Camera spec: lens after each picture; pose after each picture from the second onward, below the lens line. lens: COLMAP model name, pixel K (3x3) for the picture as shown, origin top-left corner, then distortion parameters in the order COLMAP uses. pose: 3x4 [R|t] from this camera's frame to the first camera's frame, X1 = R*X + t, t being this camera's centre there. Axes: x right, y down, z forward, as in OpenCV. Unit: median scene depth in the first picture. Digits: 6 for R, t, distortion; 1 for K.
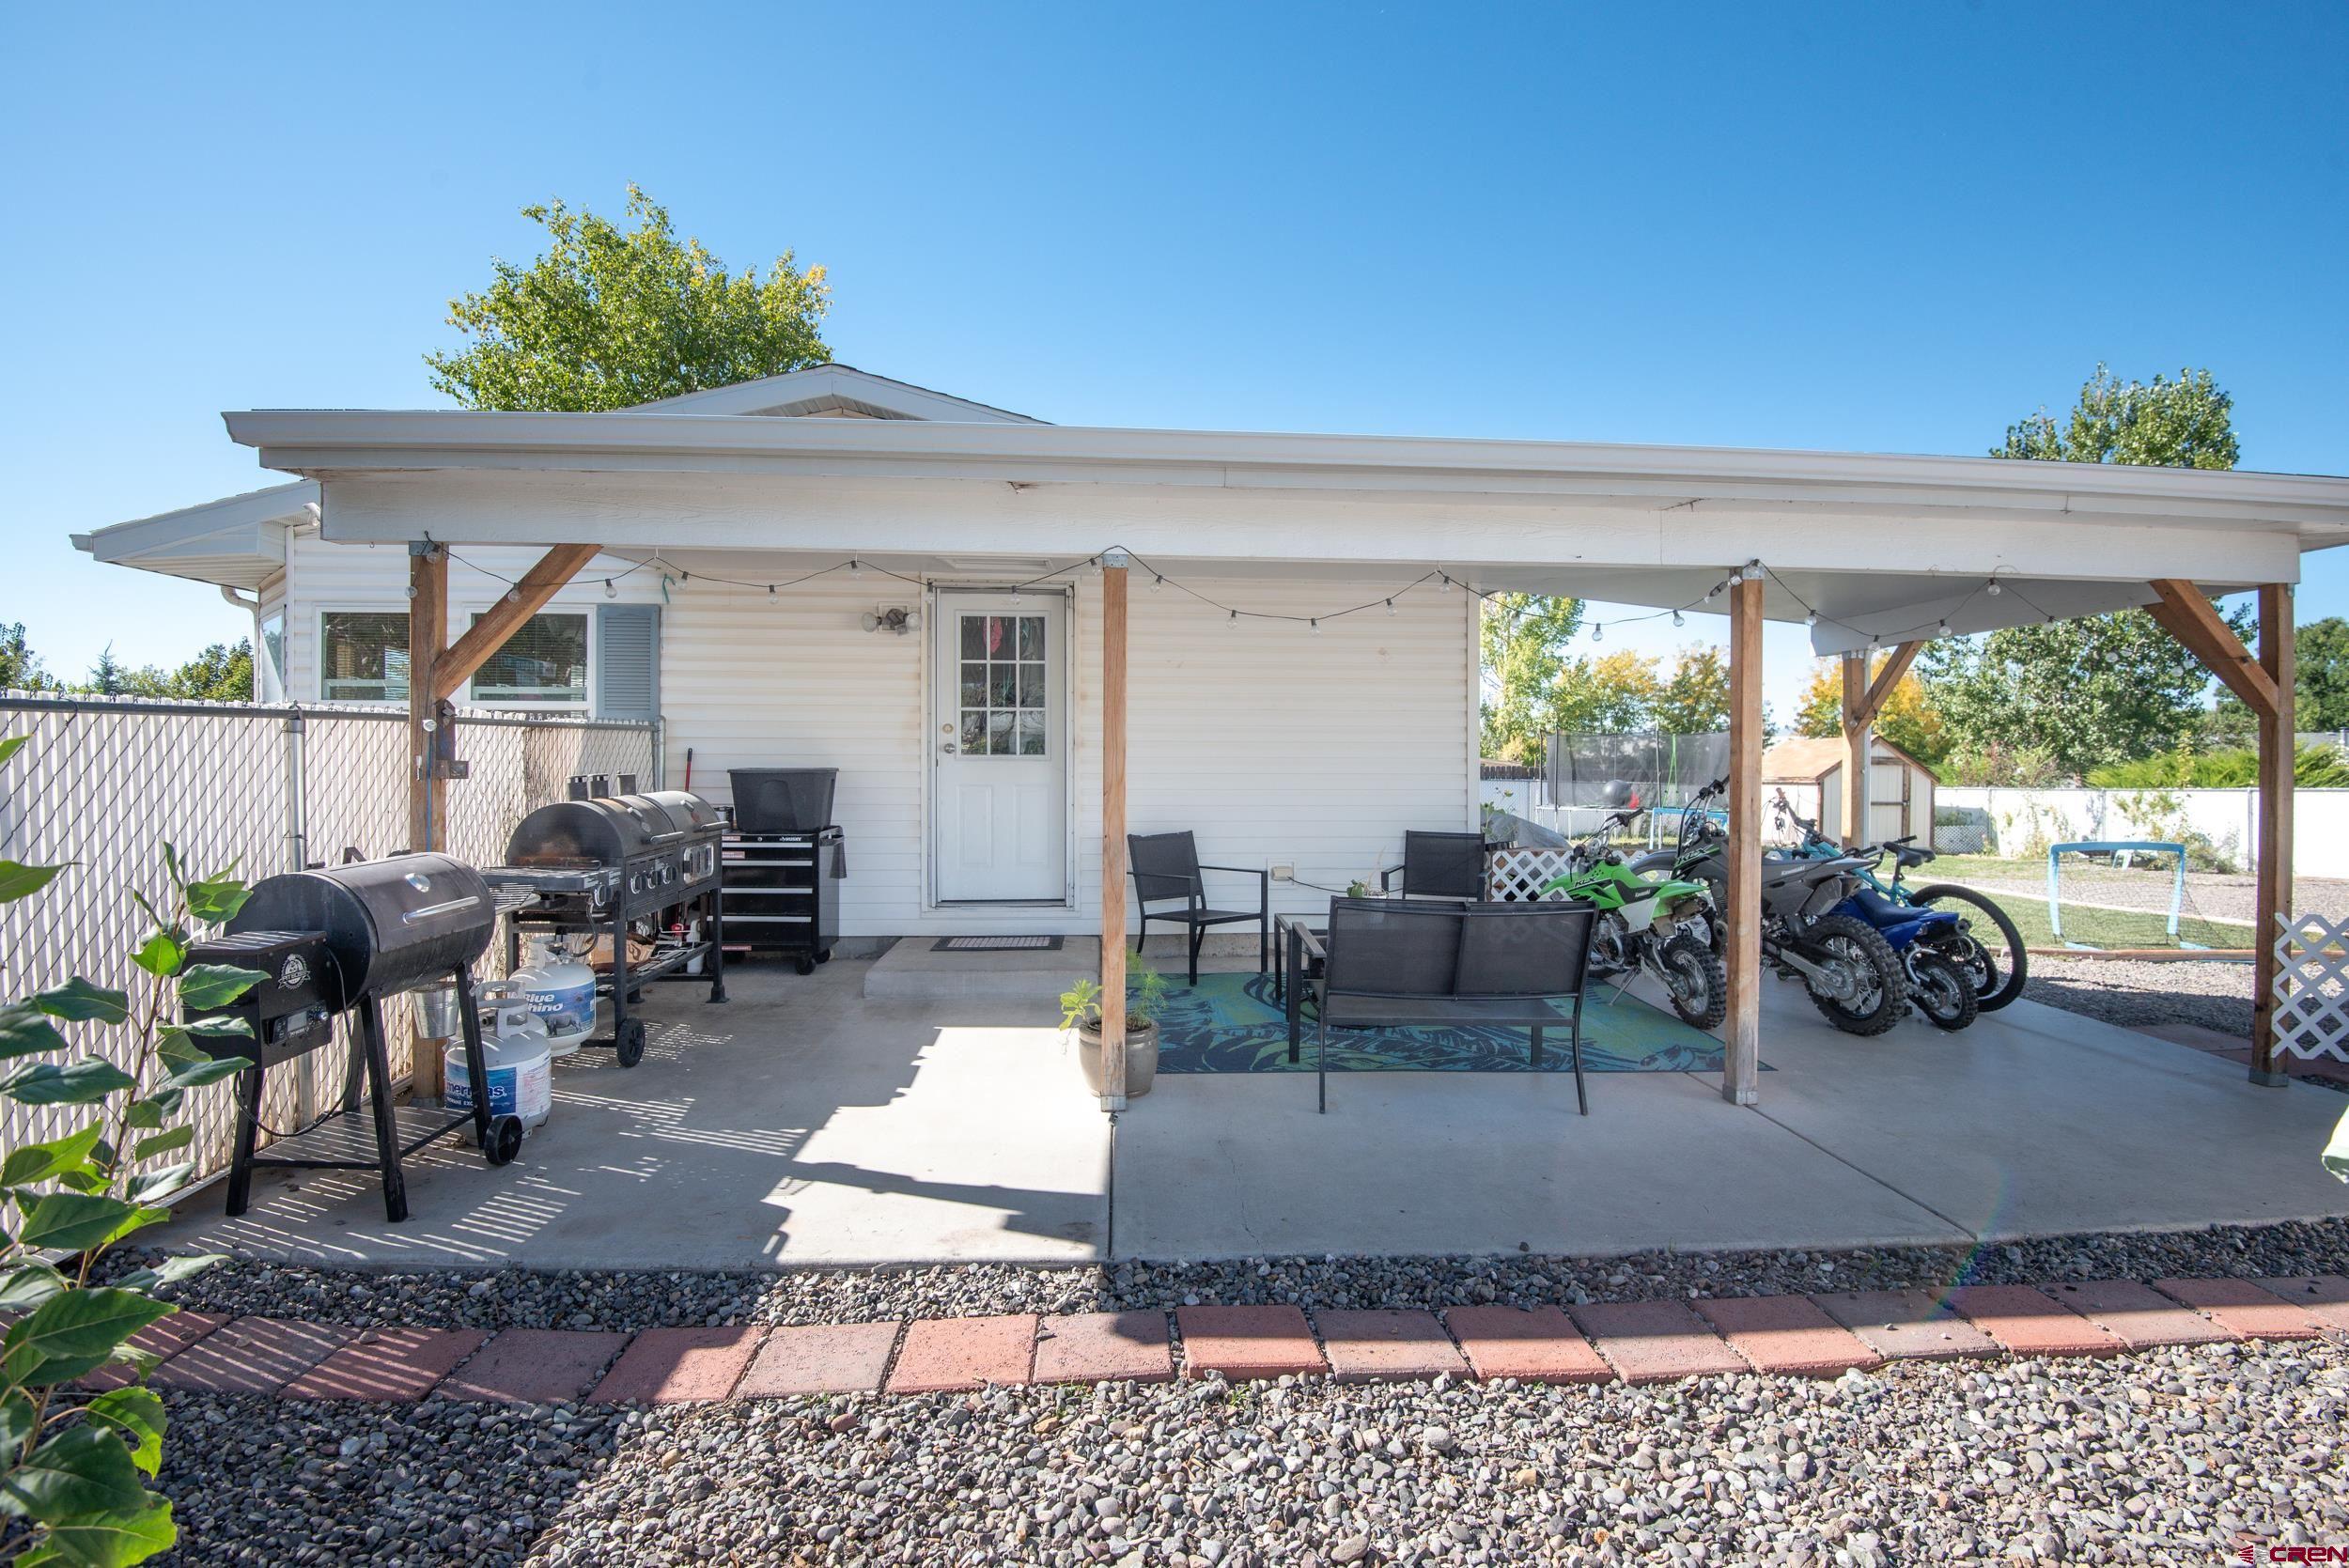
lens RADIAL K [[1109.4, 0, 1174.5], [0, 1109.4, 784.0], [0, 0, 1]] dist [-0.009440, -0.000801]
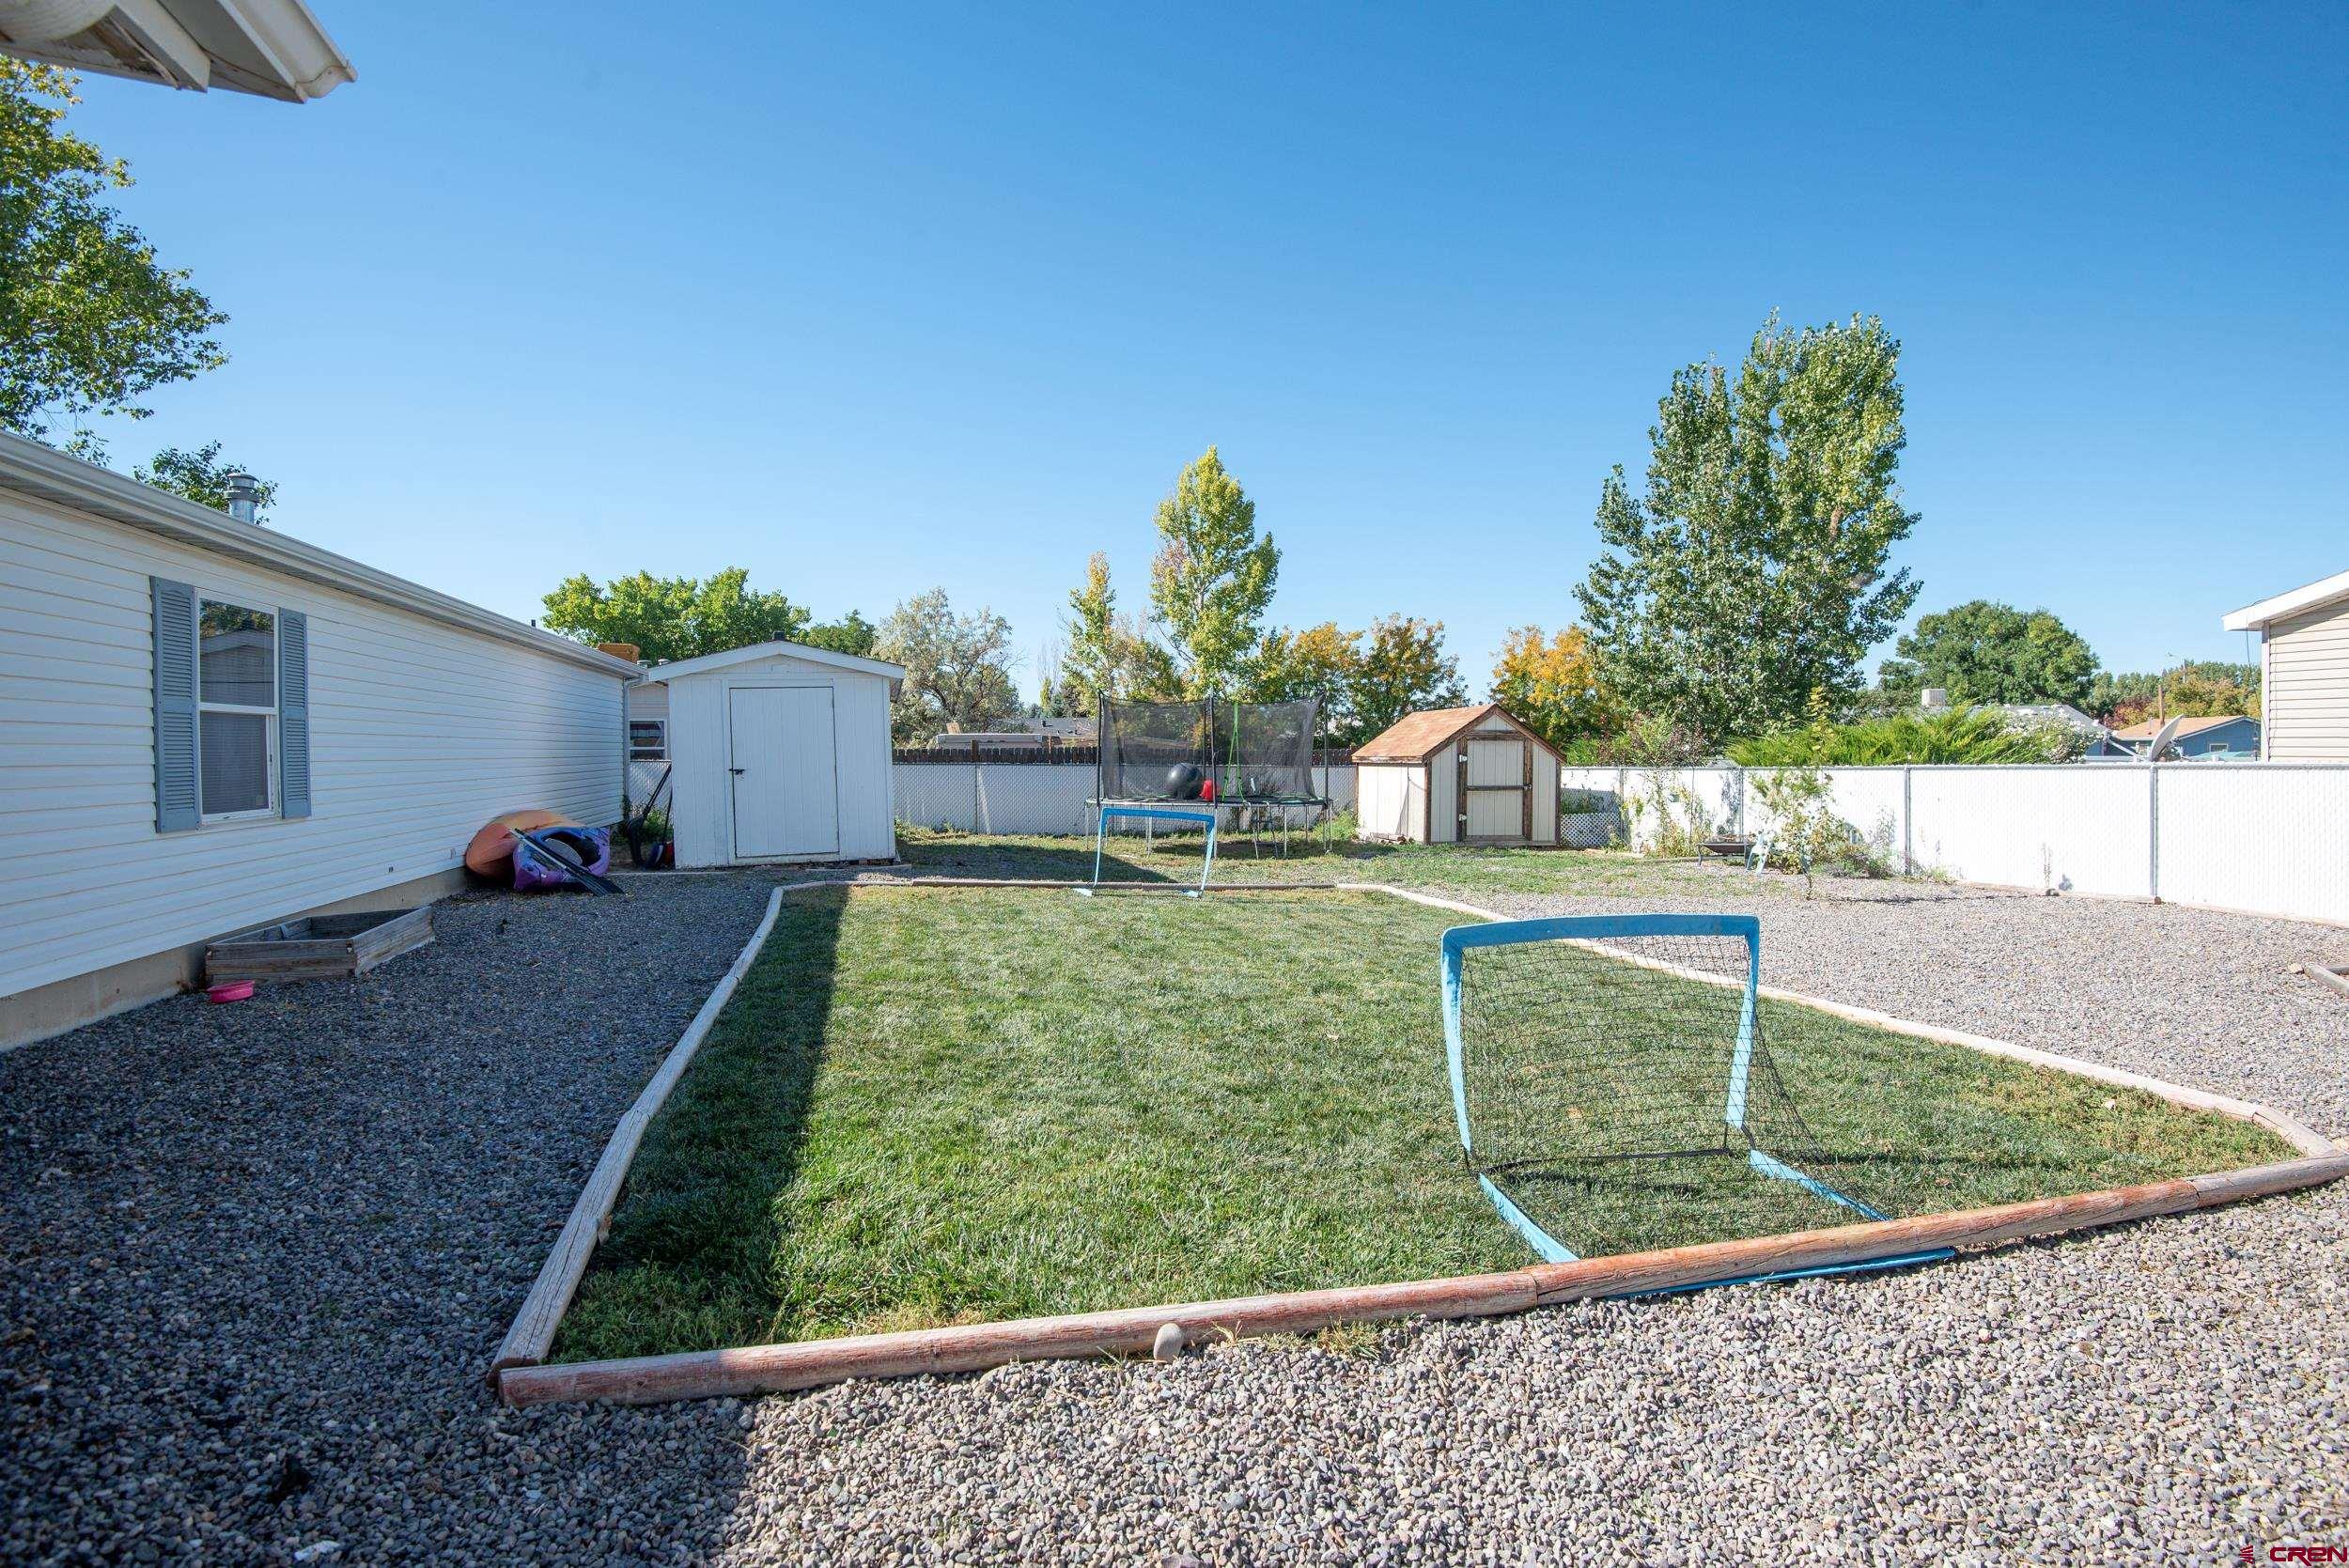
lens RADIAL K [[1086.3, 0, 1174.5], [0, 1086.3, 784.0], [0, 0, 1]] dist [0.057015, -0.000129]
pose [[0.981490, -0.015492, 0.190885, 0.165357], [0.012153, 0.999752, 0.018655, -0.002003], [-0.191127, -0.015990, 0.981435, 0.168779]]
